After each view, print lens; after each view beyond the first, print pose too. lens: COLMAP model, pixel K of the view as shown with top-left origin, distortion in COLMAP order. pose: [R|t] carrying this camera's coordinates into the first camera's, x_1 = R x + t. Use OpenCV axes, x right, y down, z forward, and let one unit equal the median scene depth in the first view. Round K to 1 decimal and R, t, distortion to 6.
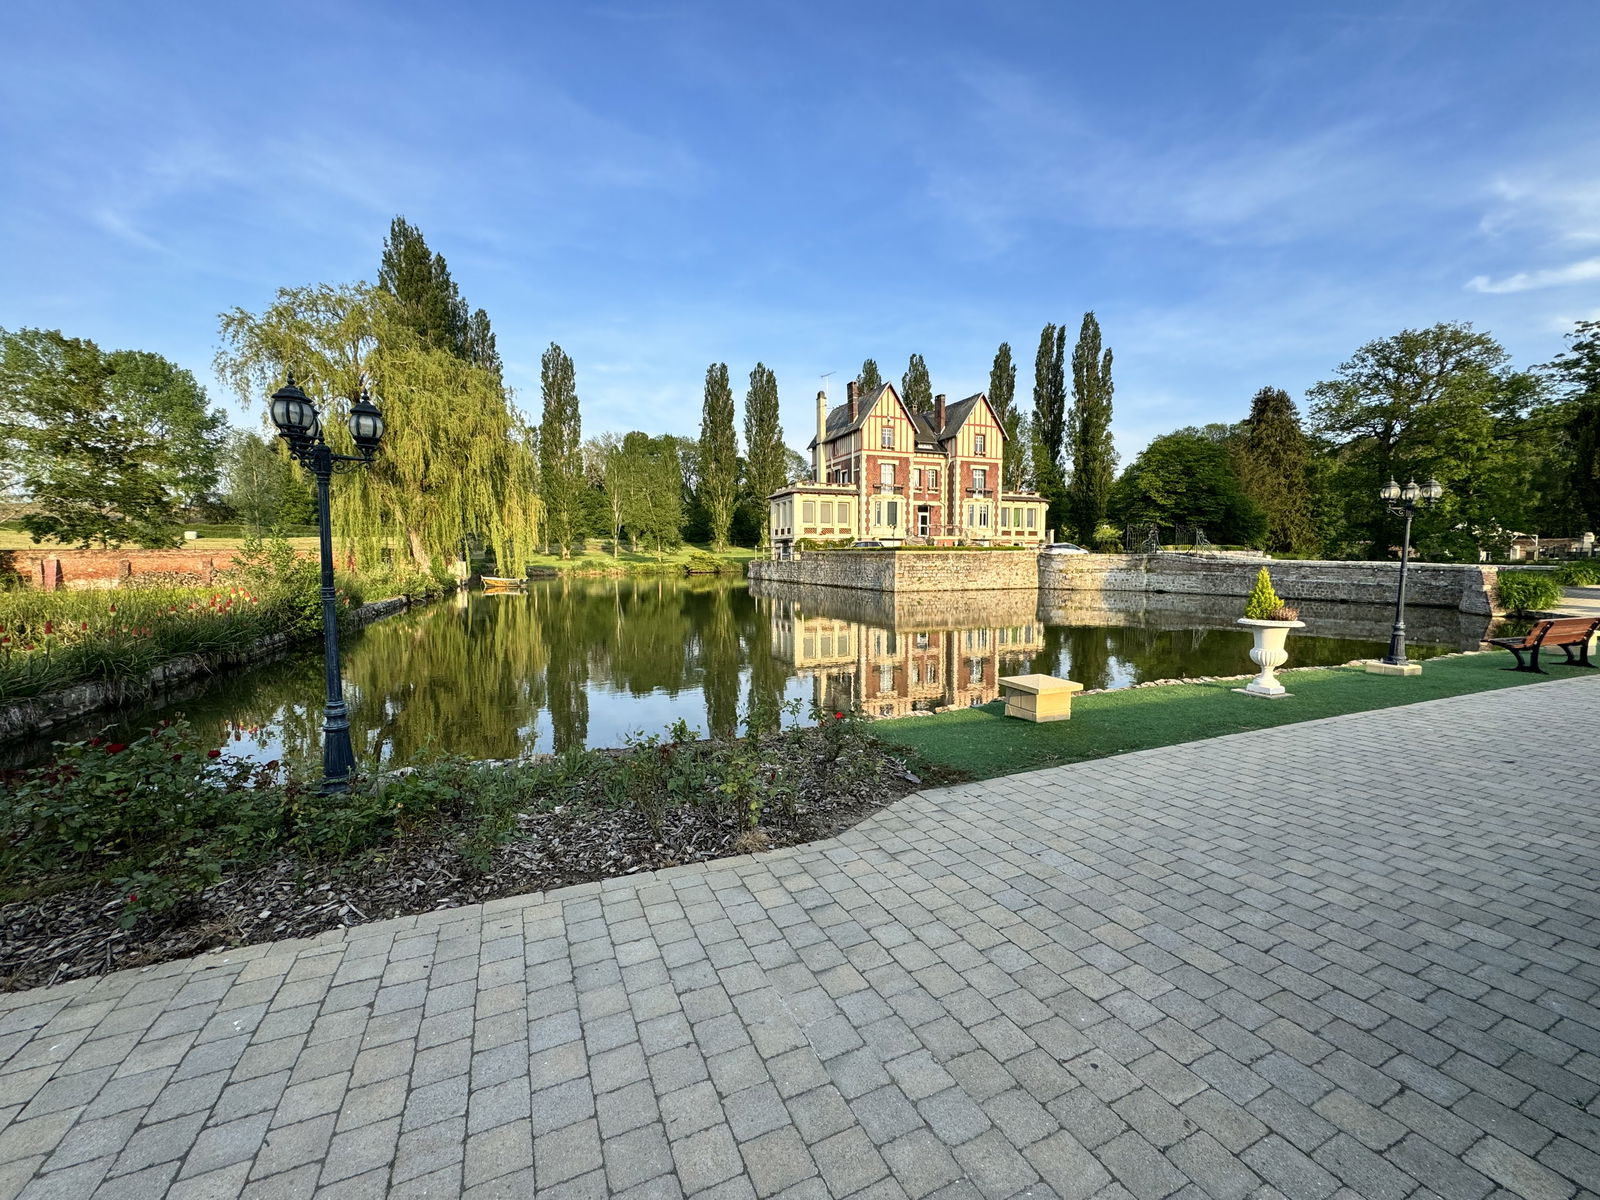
lens RADIAL K [[643.1, 0, 805.5], [0, 643.1, 600.2], [0, 0, 1]] dist [0.020601, 0.000132]
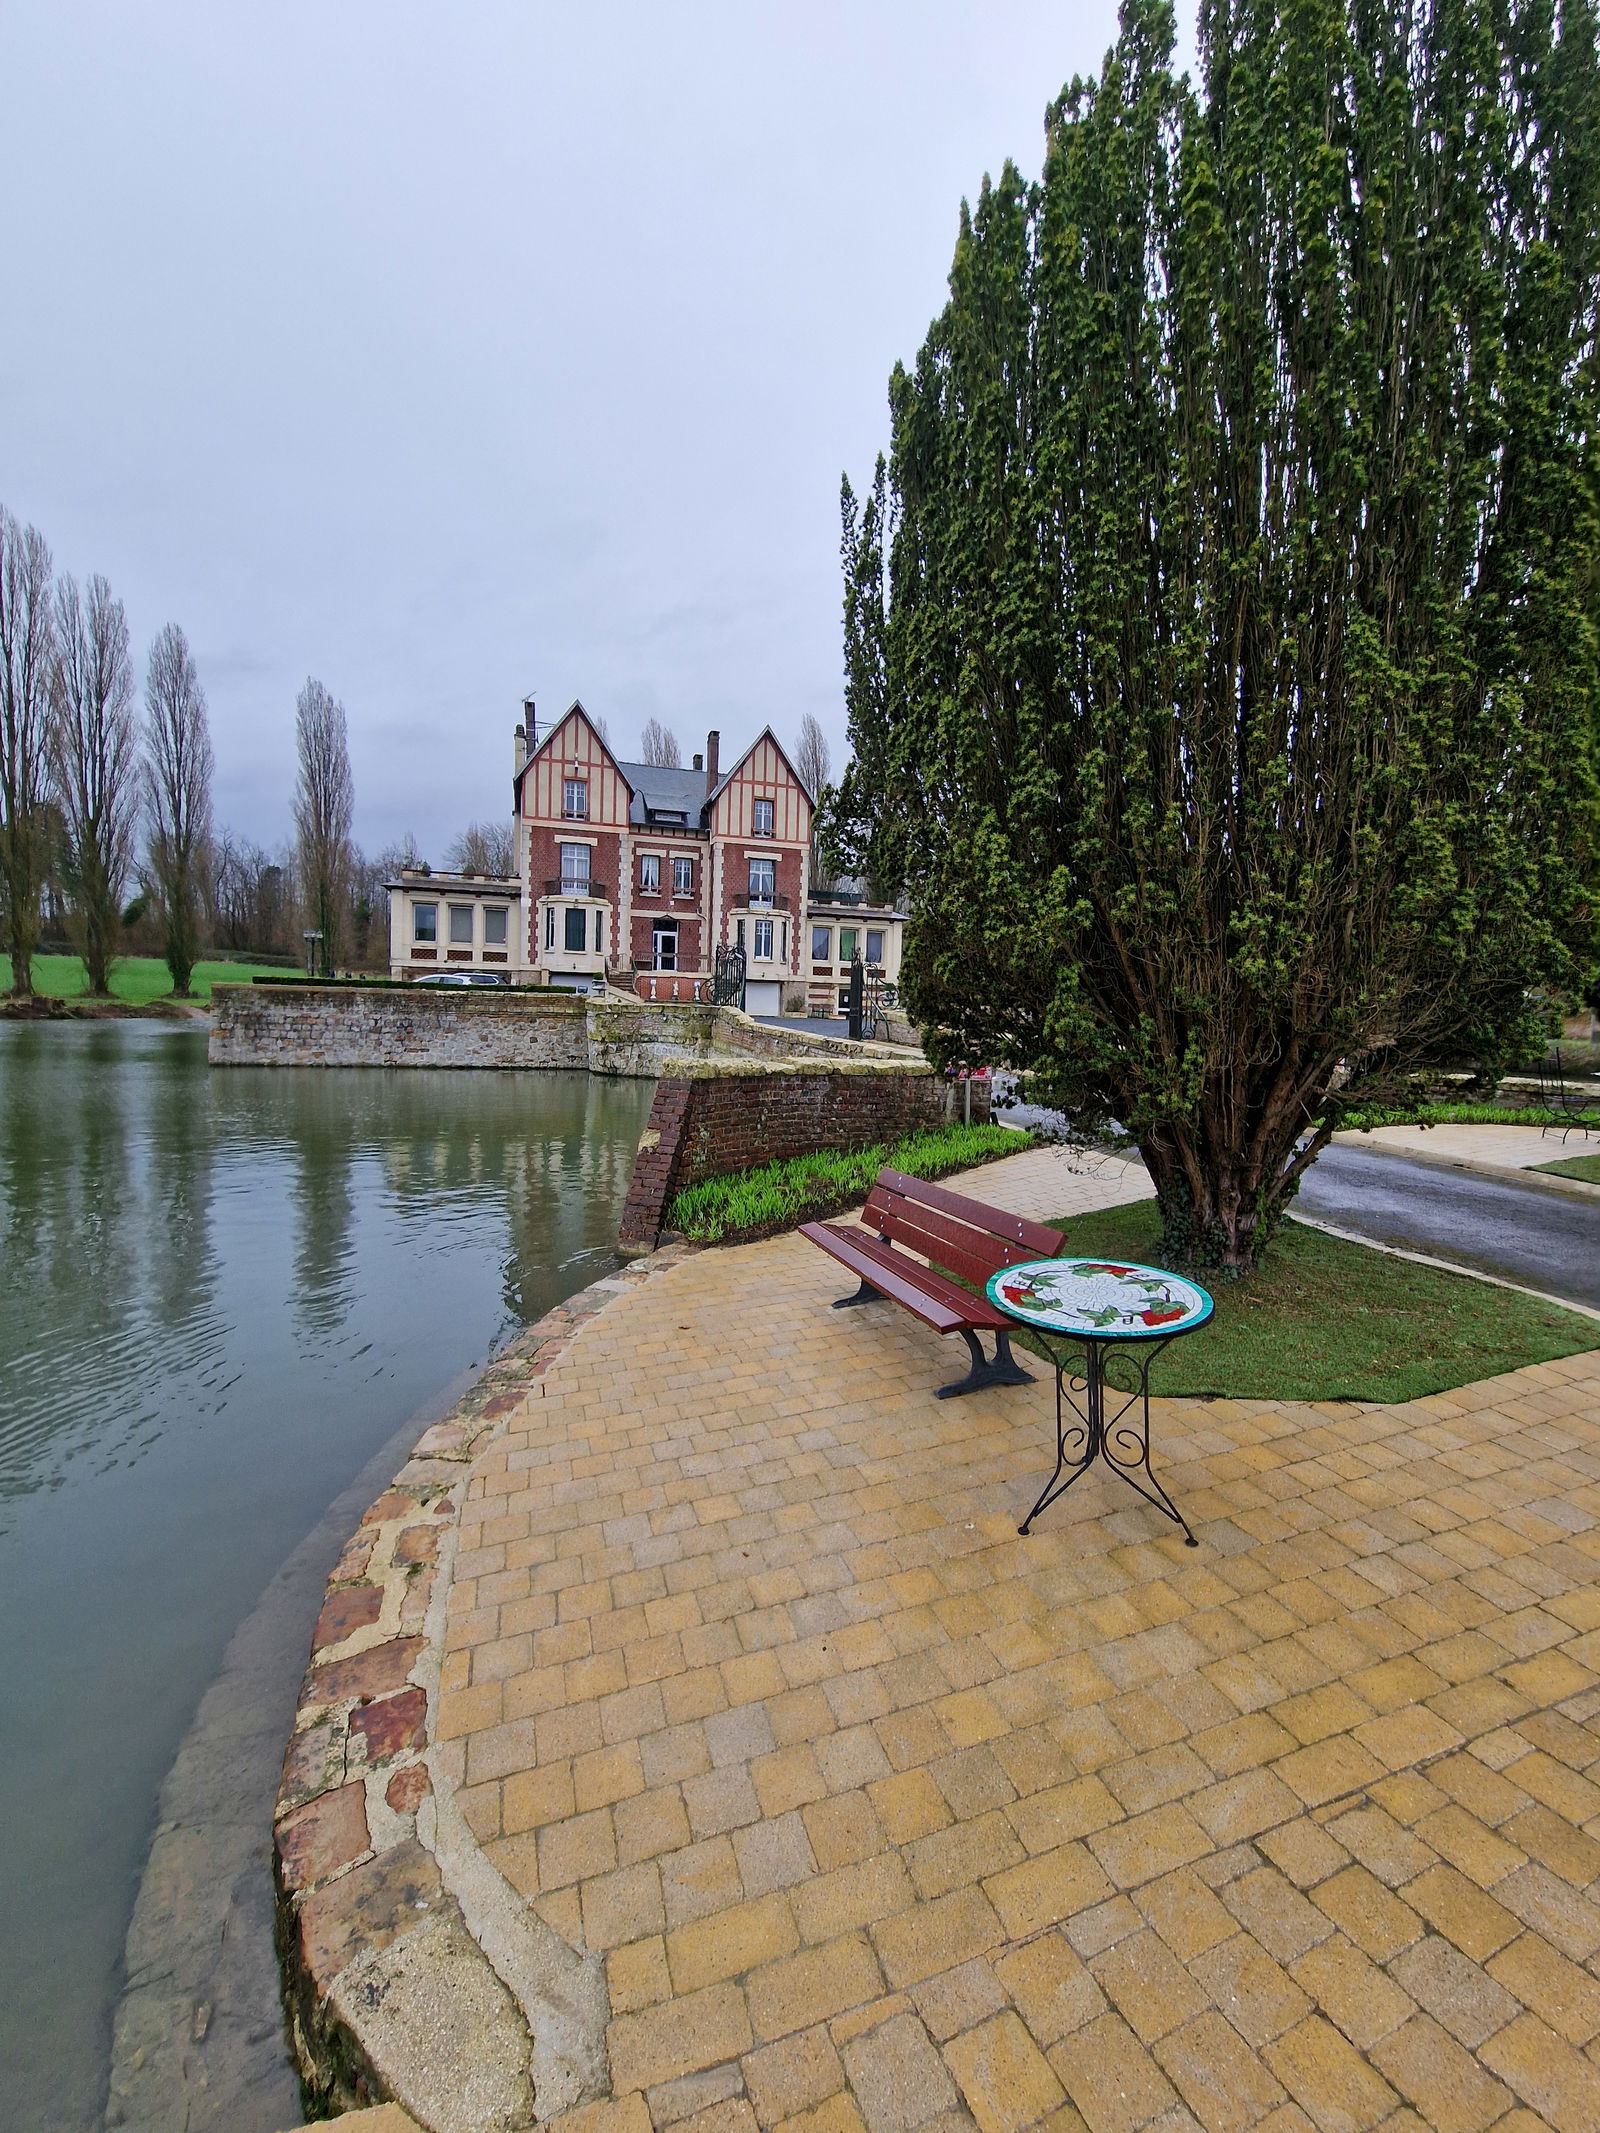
lens RADIAL K [[889.4, 0, 804.3], [0, 889.4, 1051.6], [0, 0, 1]] dist [-0.001754, 0.000078]
pose [[0.995705, 0.037748, -0.084535, 0.385913], [-0.039549, 0.999023, -0.019736, -0.016935], [0.083707, 0.022995, 0.996225, 0.217032]]
